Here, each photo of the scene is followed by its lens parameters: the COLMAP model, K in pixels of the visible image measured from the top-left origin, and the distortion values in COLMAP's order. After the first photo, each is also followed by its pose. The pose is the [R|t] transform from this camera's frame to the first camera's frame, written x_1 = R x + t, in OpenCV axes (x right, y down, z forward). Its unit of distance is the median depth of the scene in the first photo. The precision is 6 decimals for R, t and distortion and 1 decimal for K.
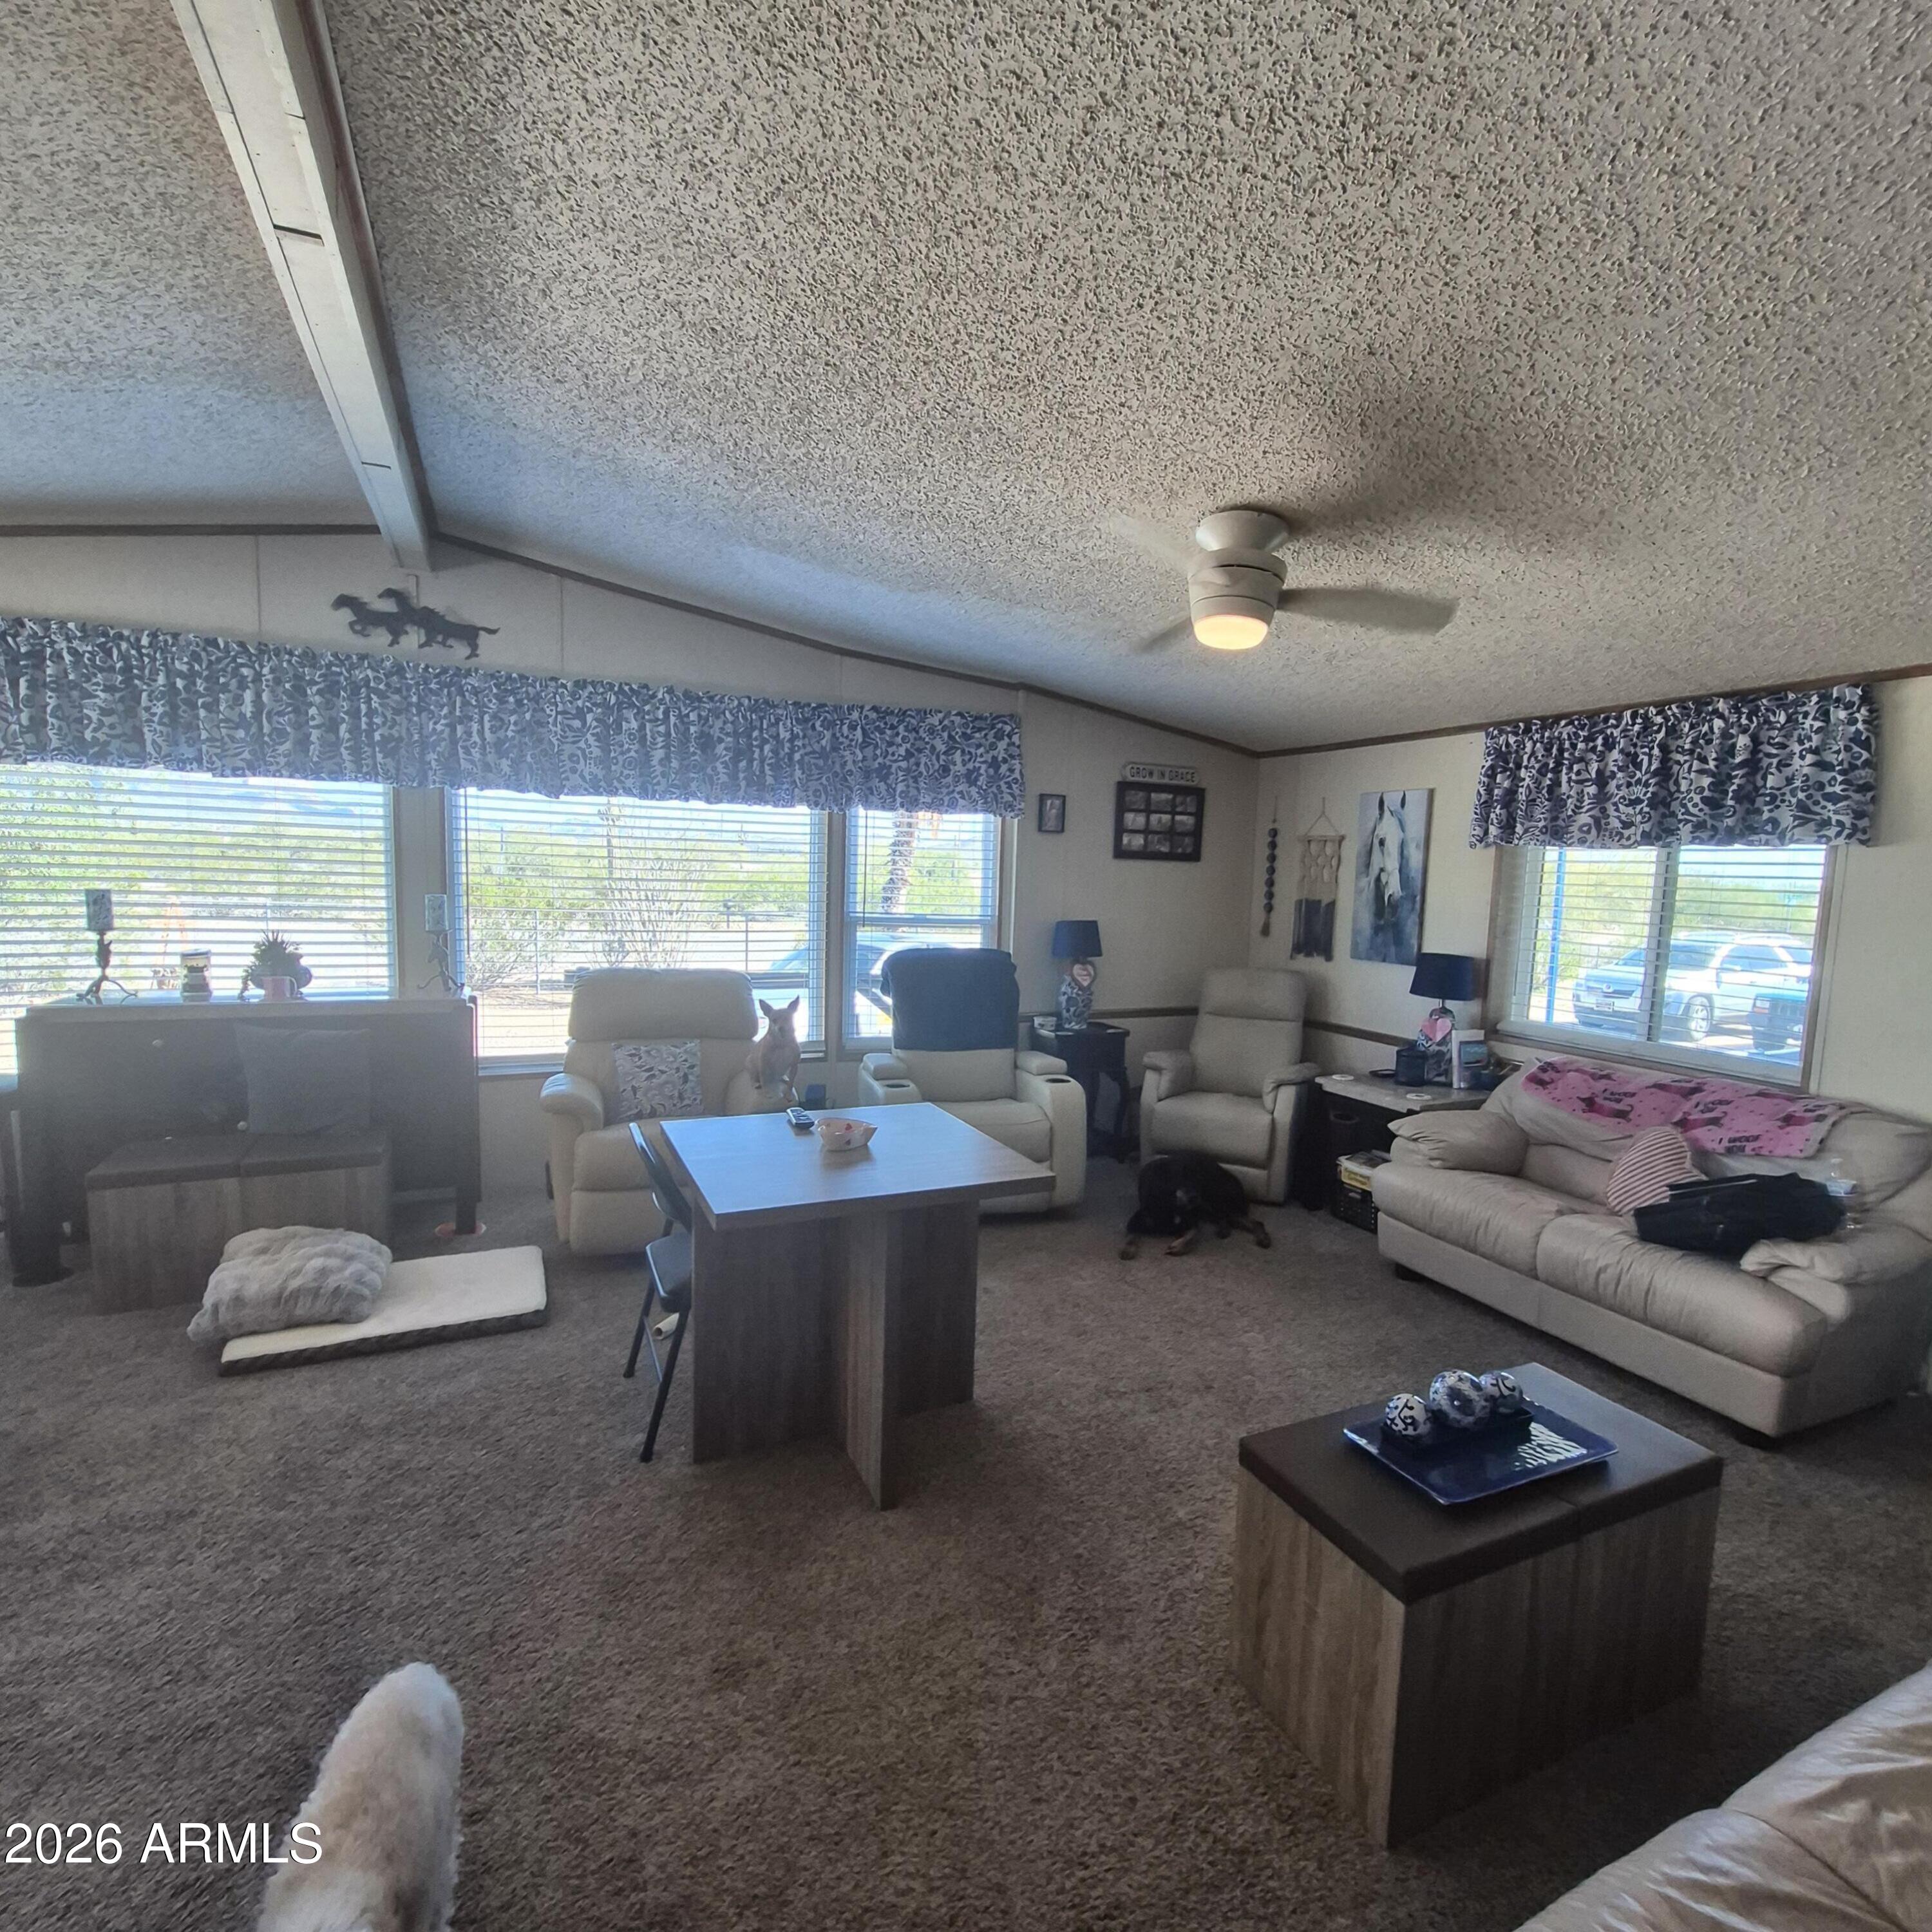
lens RADIAL K [[991.5, 0, 991.2], [0, 991.5, 973.4], [0, 0, 1]] dist [0.017592, -0.011376]
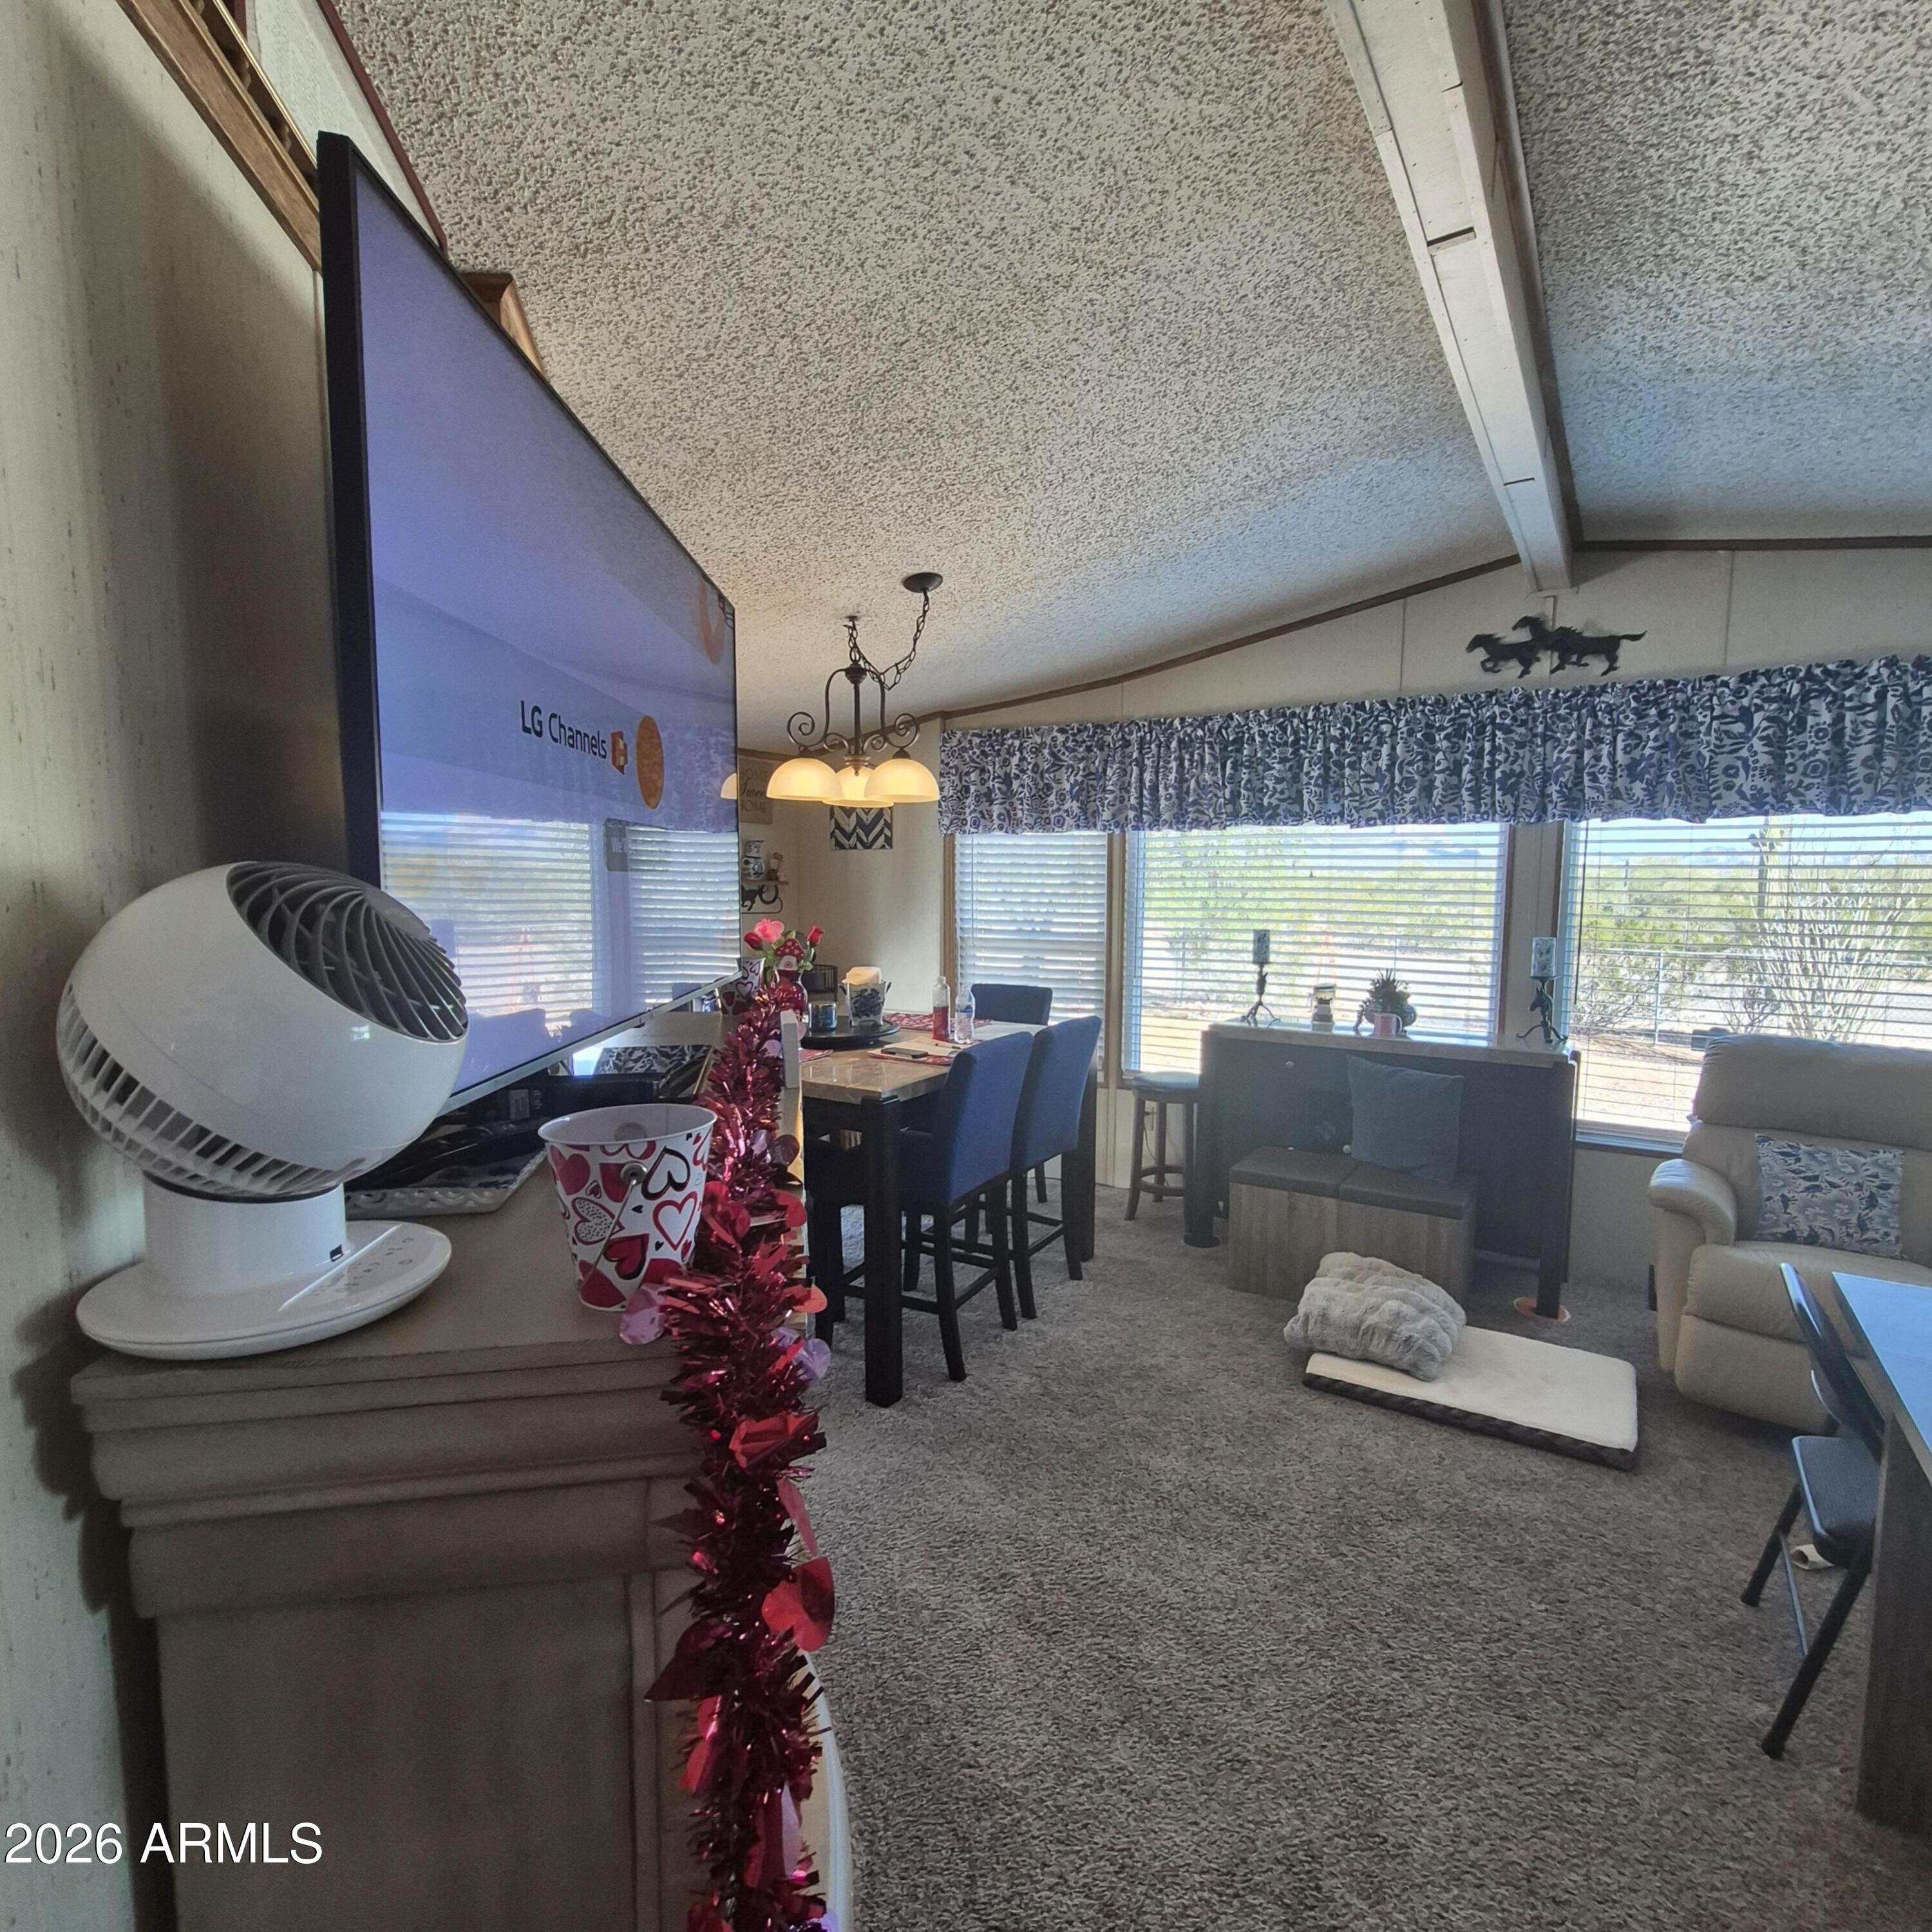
lens RADIAL K [[991.5, 0, 991.2], [0, 991.5, 973.4], [0, 0, 1]] dist [0.017592, -0.011376]
pose [[0.523926, 0.049710, -0.850312, -0.048011], [-0.080259, 0.996735, 0.008818, -0.015370], [0.847974, 0.063625, 0.526205, 0.097571]]
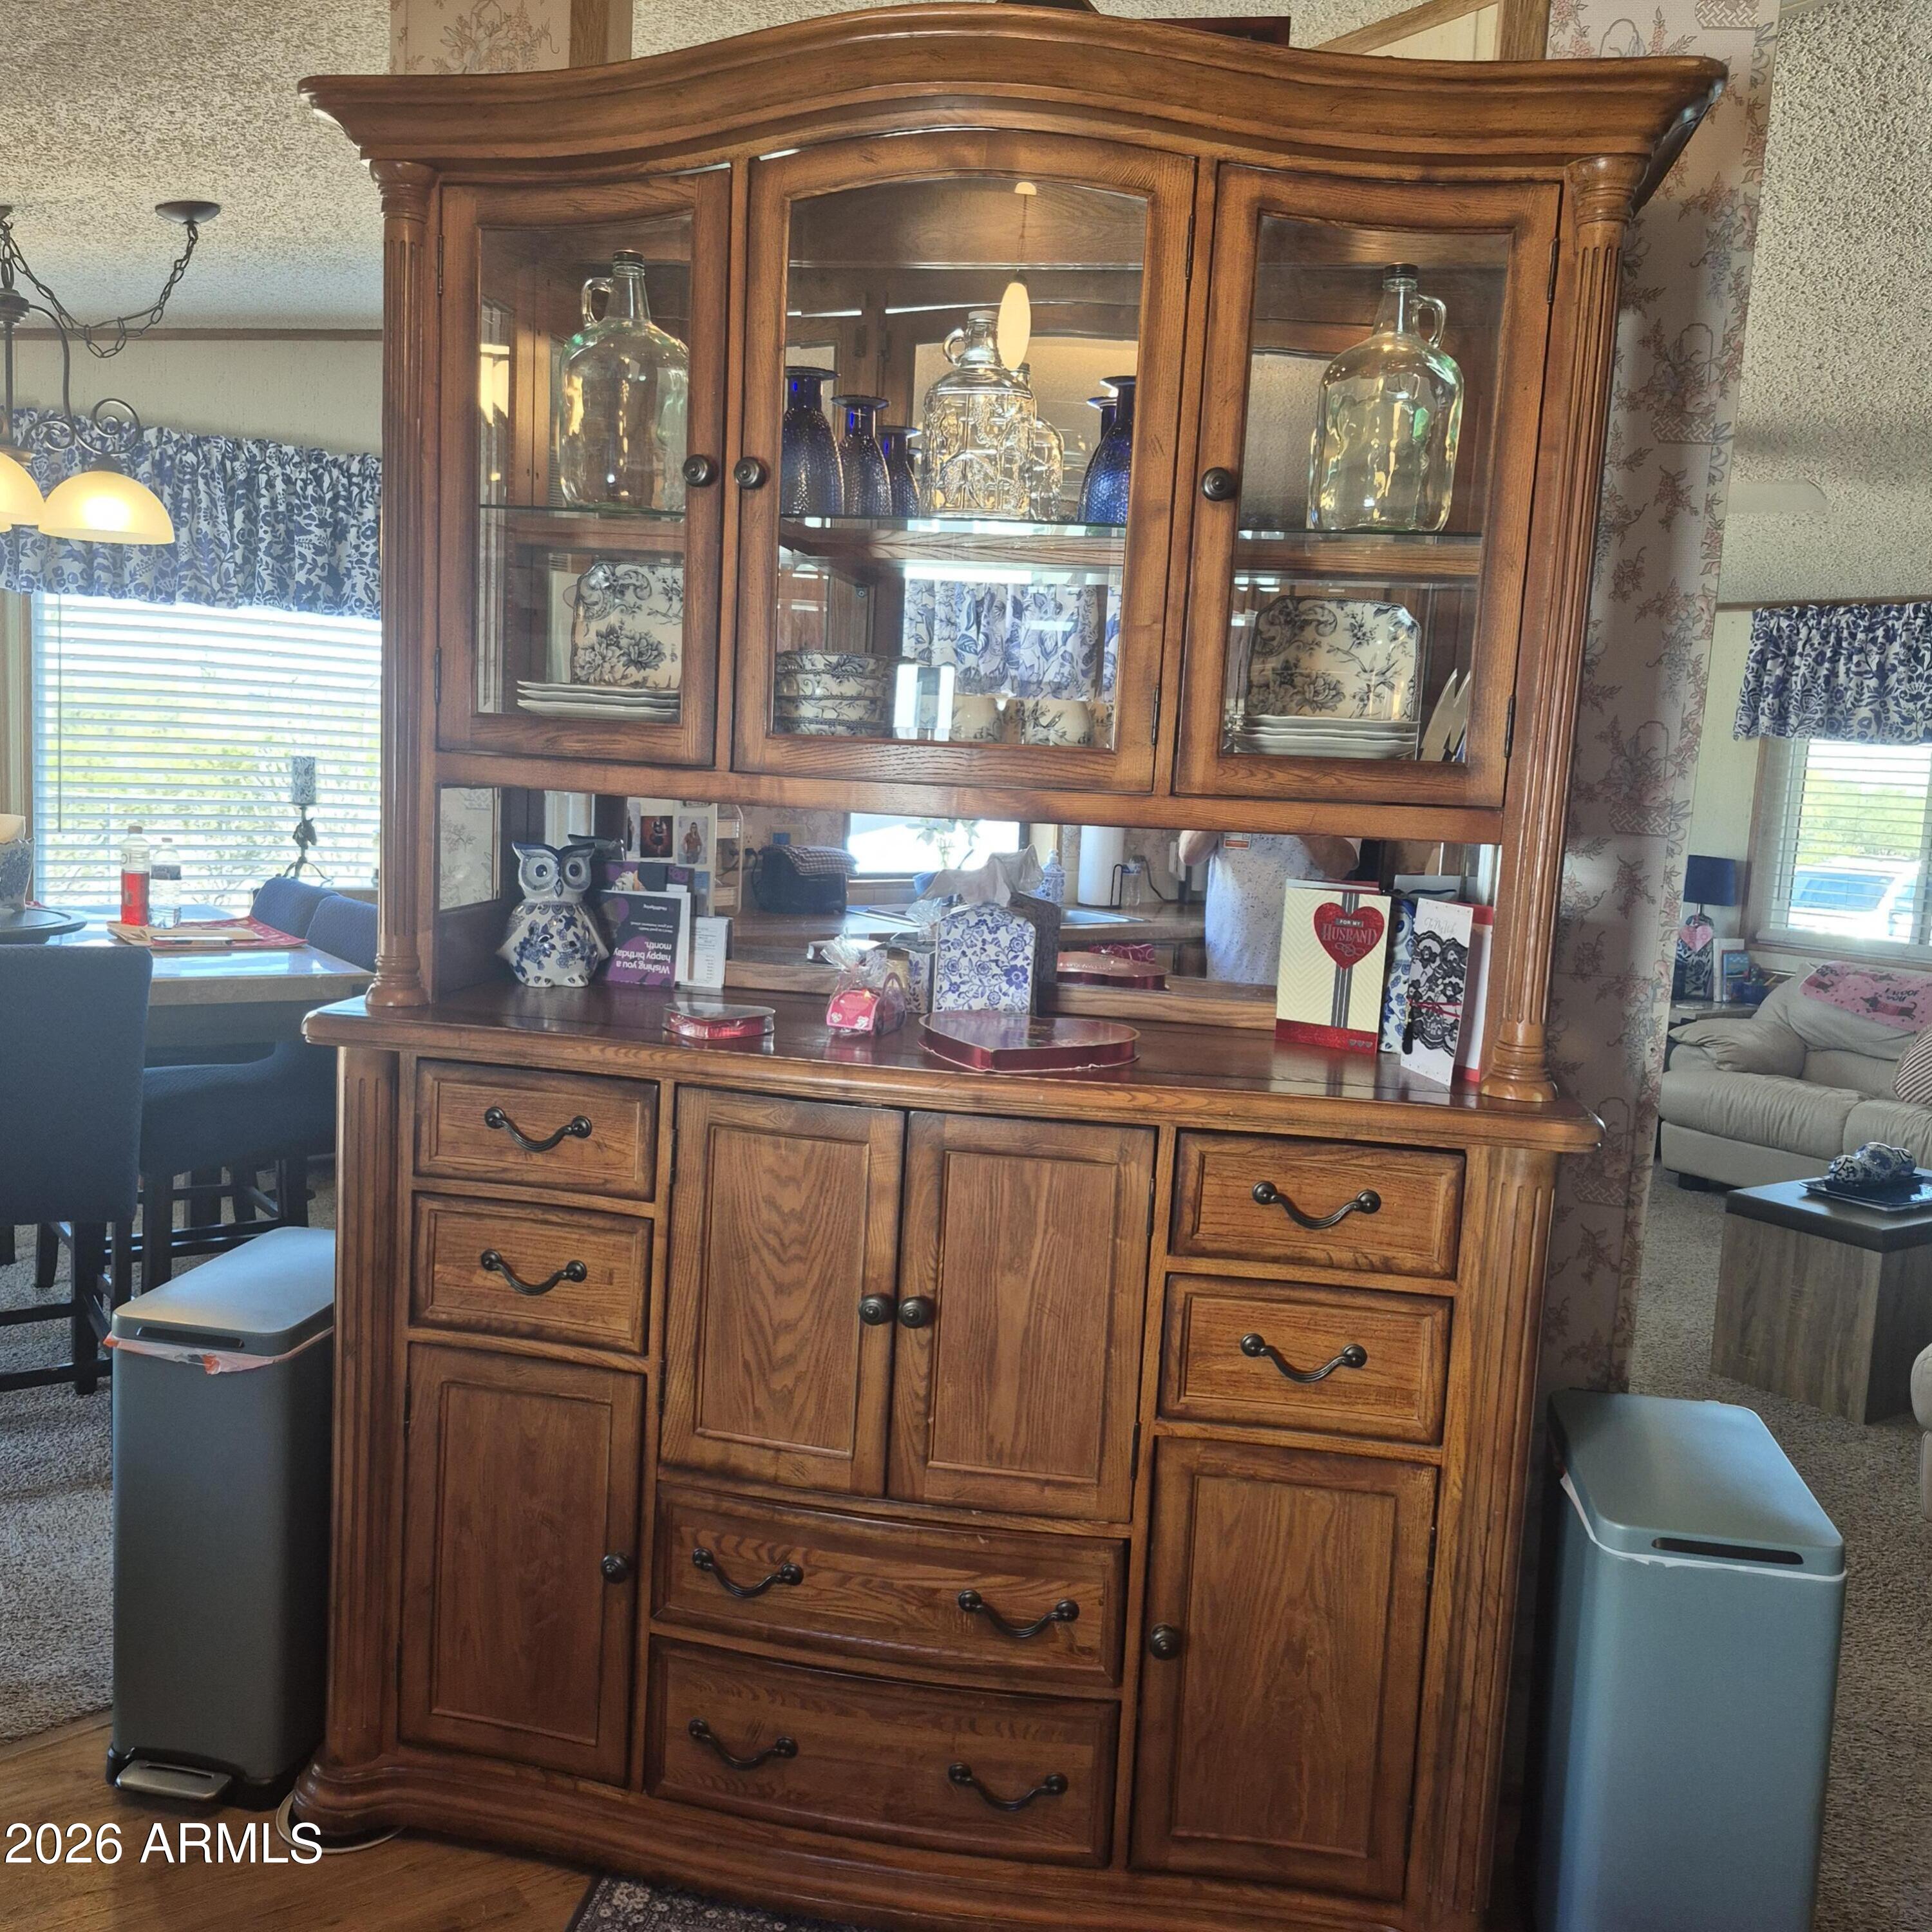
lens RADIAL K [[1755.8, 0, 942.0], [0, 1755.8, 954.7], [0, 0, 1]] dist [0.136105, -0.215068]
pose [[0.986943, 0.002057, 0.161059, -0.567821], [-0.004467, 0.999883, 0.014603, 0.057933], [-0.161010, -0.015131, 0.986837, -0.574499]]
